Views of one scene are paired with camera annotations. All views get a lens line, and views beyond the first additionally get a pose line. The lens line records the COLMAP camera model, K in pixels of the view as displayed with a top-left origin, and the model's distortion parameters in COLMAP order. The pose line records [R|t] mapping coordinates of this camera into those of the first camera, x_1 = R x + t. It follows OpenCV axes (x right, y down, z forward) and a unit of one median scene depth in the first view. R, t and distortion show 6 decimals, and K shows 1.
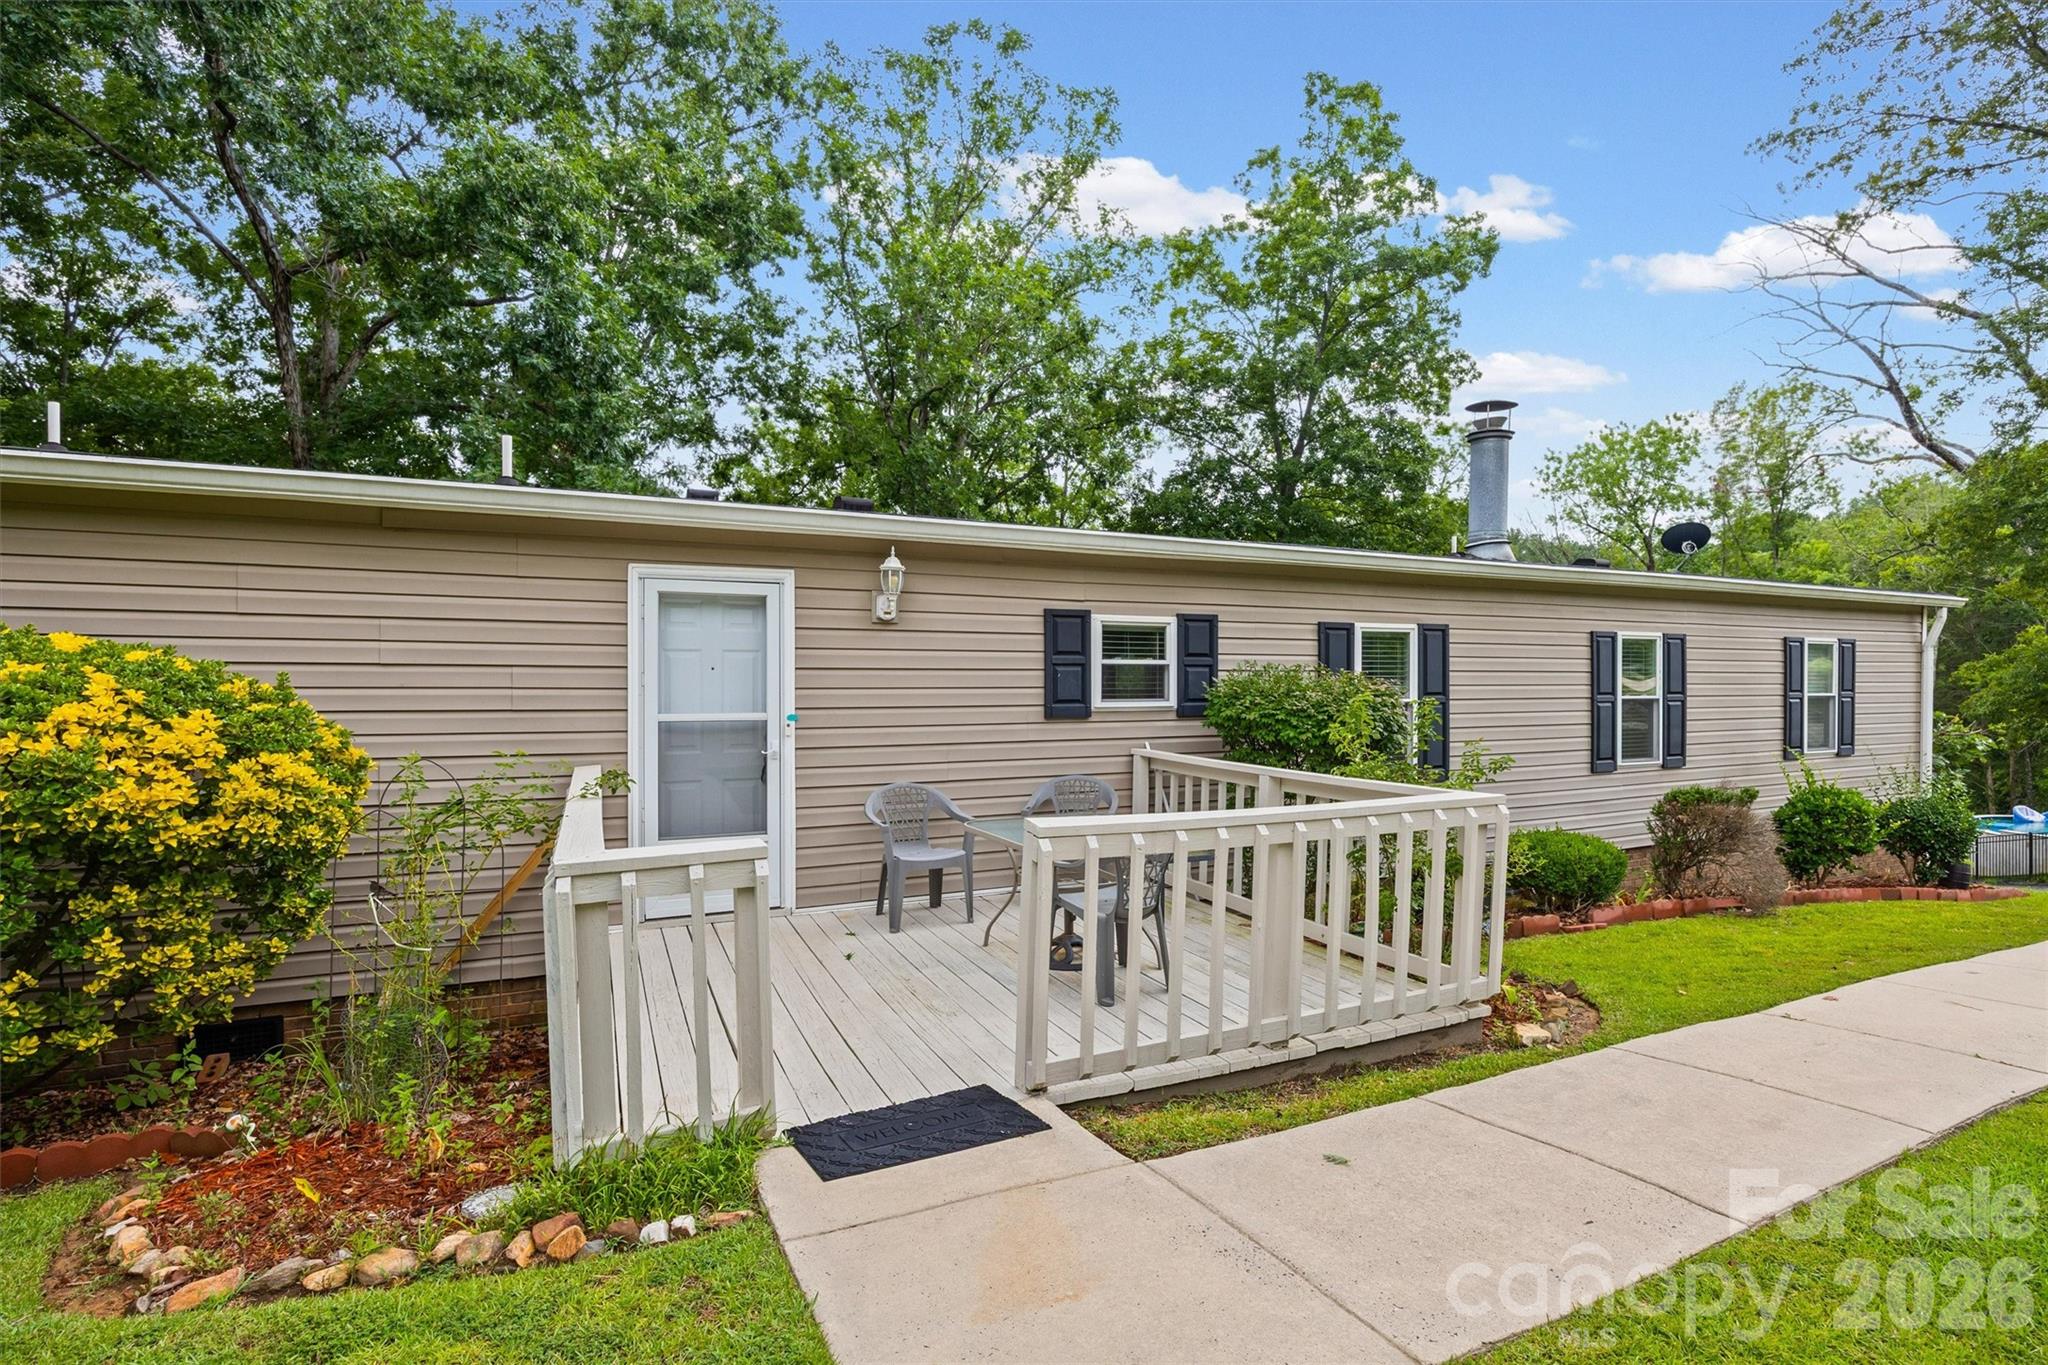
lens RADIAL K [[950.6, 0, 1024.0], [0, 950.6, 682.5], [0, 0, 1]] dist [-0.003258, -0.000627]
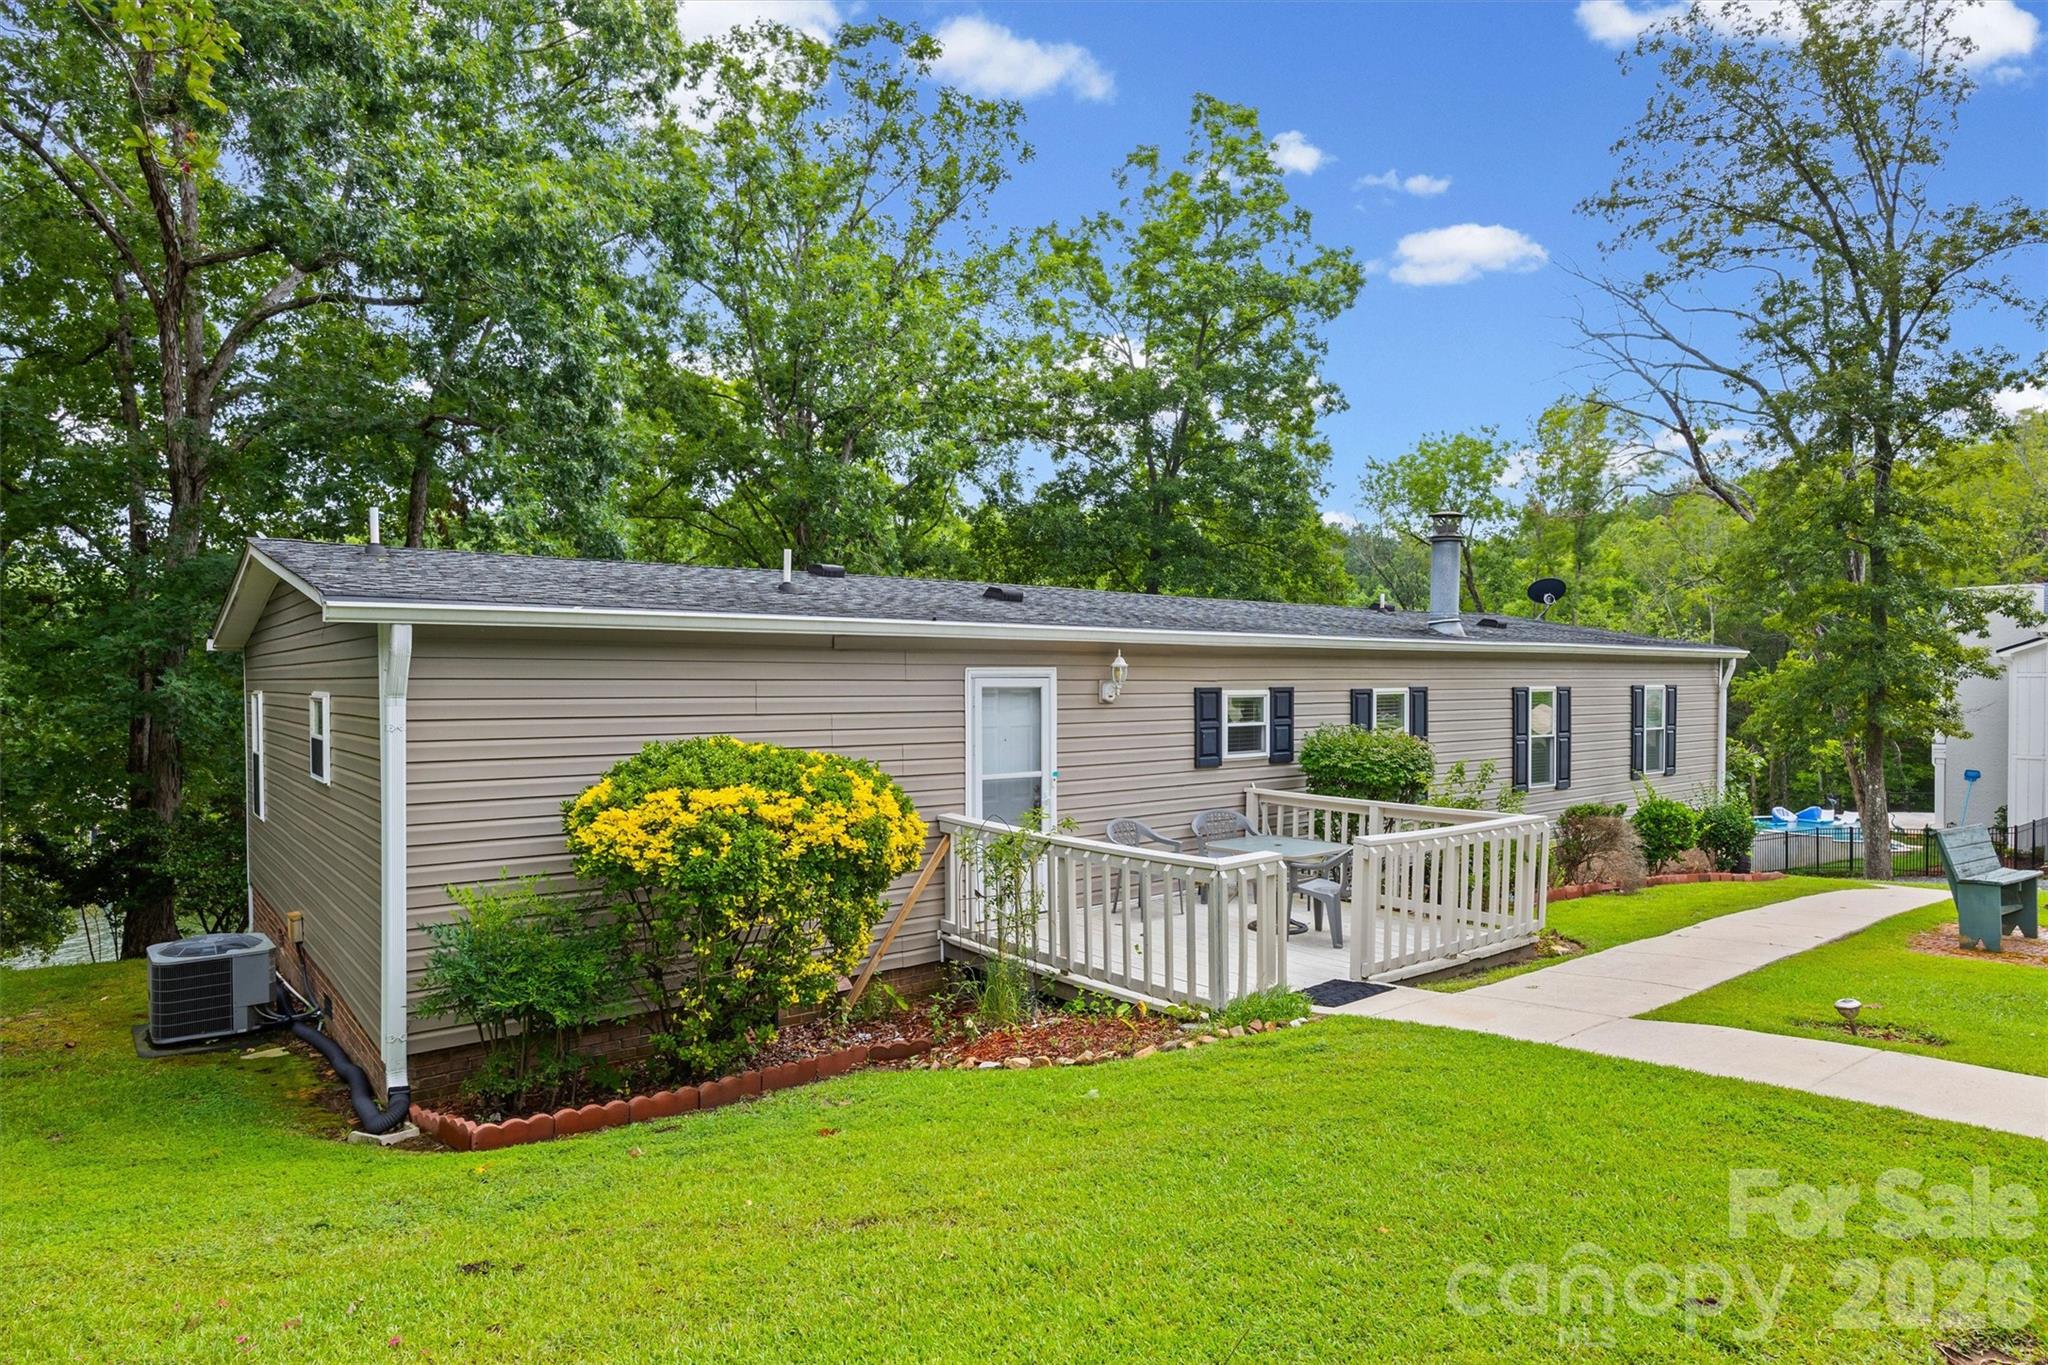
lens RADIAL K [[1150.6, 0, 1033.1], [0, 1150.6, 702.5], [0, 0, 1]] dist [0.026155, -0.000694]
pose [[0.970558, -0.007032, 0.240764, -0.432286], [0.003497, 0.999880, 0.015105, -0.059052], [-0.240842, -0.013818, 0.970466, -0.394156]]
